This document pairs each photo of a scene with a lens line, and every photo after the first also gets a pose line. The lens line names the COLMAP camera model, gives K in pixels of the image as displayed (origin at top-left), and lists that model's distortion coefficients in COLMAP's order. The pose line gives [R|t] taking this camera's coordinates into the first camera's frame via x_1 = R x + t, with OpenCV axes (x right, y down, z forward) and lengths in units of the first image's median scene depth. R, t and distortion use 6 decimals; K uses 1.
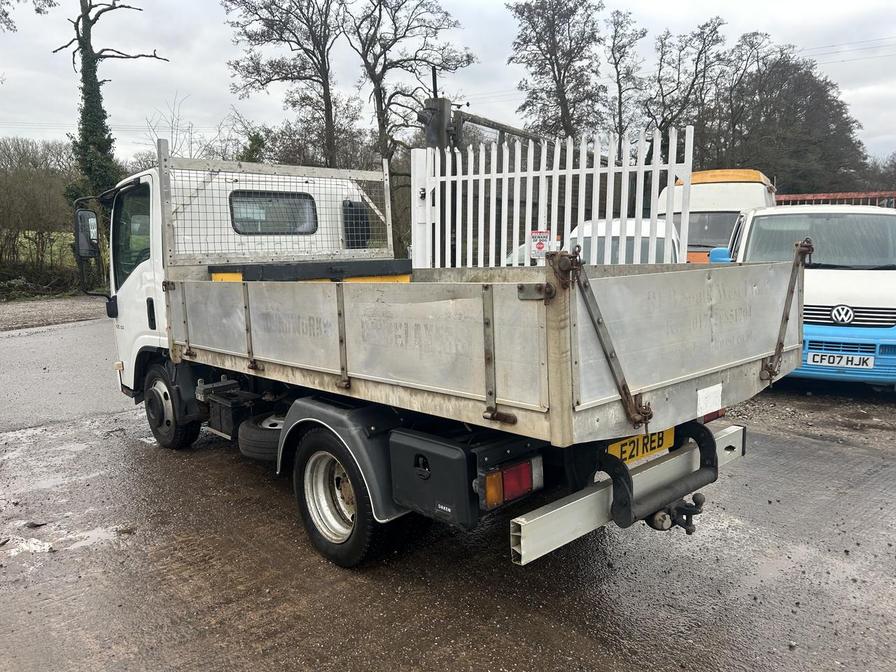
lens RADIAL K [[676.2, 0, 441.9], [0, 676.2, 323.4], [0, 0, 1]] dist [0.045858, -0.048360]
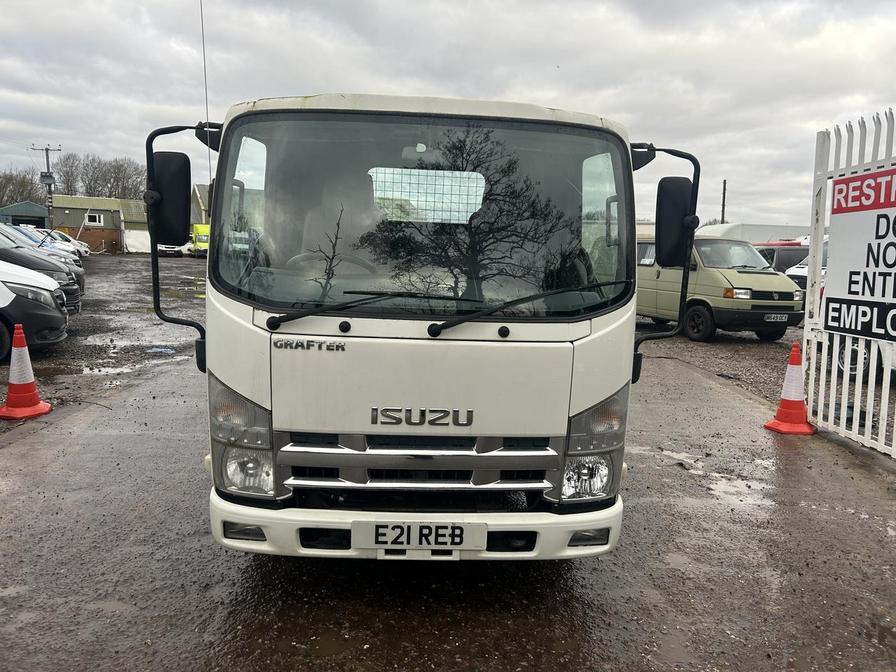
lens RADIAL K [[676.2, 0, 447.9], [0, 676.2, 336.3], [0, 0, 1]] dist [0.045858, -0.048360]
pose [[-0.770738, -0.103143, 0.628749, -0.197050], [0.049256, 0.974212, 0.220194, -0.046162], [-0.635246, 0.200681, -0.745781, 0.414639]]
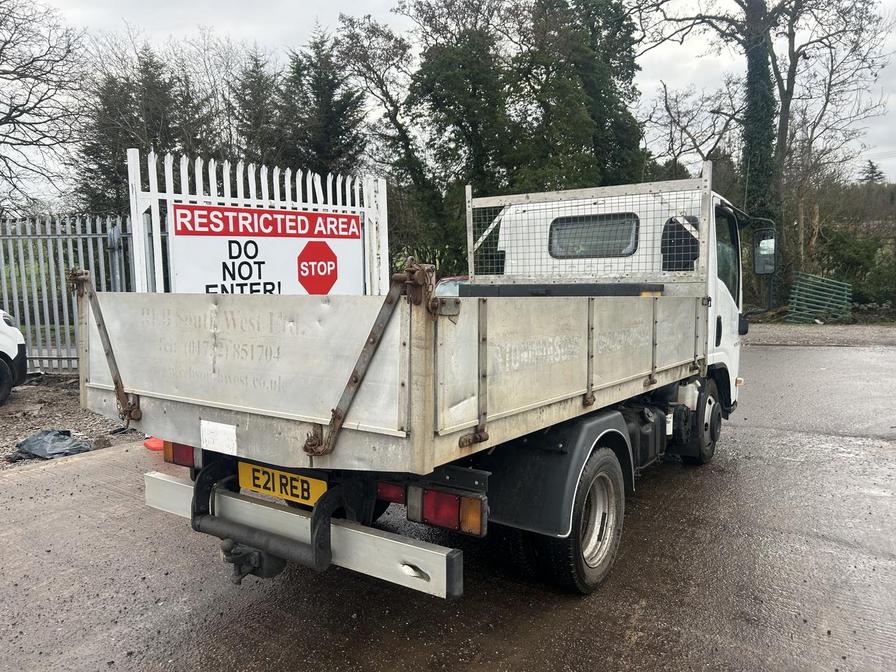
lens RADIAL K [[676.2, 0, 443.0], [0, 676.2, 335.5], [0, 0, 1]] dist [0.045858, -0.048360]
pose [[0.231070, 0.097022, -0.968088, 0.184377], [-0.112105, 0.991043, 0.072565, -0.016884], [0.966457, 0.091760, 0.239877, 0.146960]]
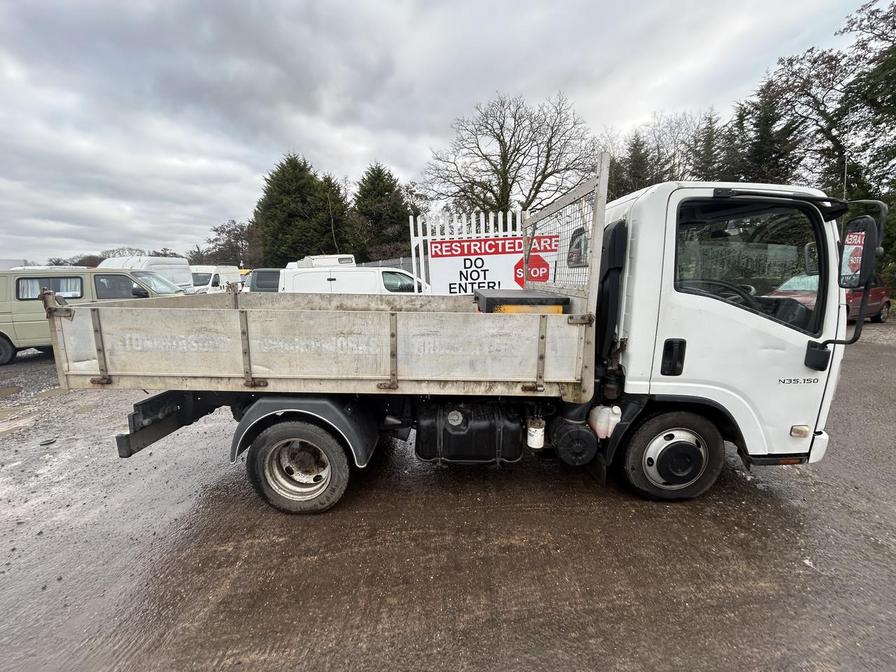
lens RADIAL K [[362.8, 0, 450.7], [0, 362.8, 338.0], [0, 0, 1]] dist [-0.001936, -0.000338]
pose [[-0.682233, 0.152404, -0.715074, 0.084832], [-0.061837, 0.962501, 0.264135, -0.042765], [0.728515, 0.224420, -0.647226, 0.330921]]
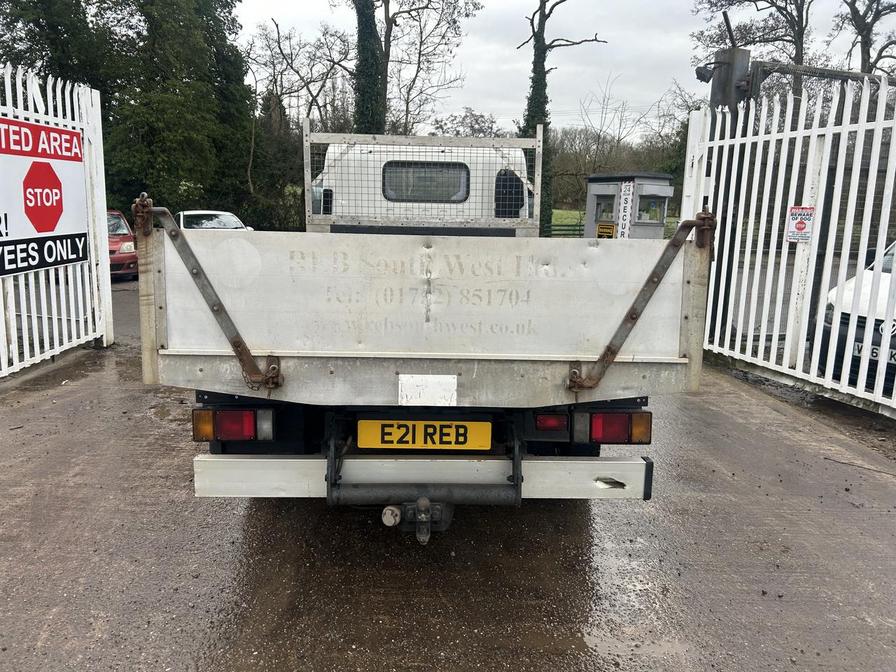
lens RADIAL K [[676.2, 0, 445.0], [0, 676.2, 324.0], [0, 0, 1]] dist [0.045858, -0.048360]
pose [[0.764889, 0.129705, -0.630969, 0.129325], [-0.110583, 0.991416, 0.069747, -0.004277], [0.634600, 0.016426, 0.772666, 0.049767]]
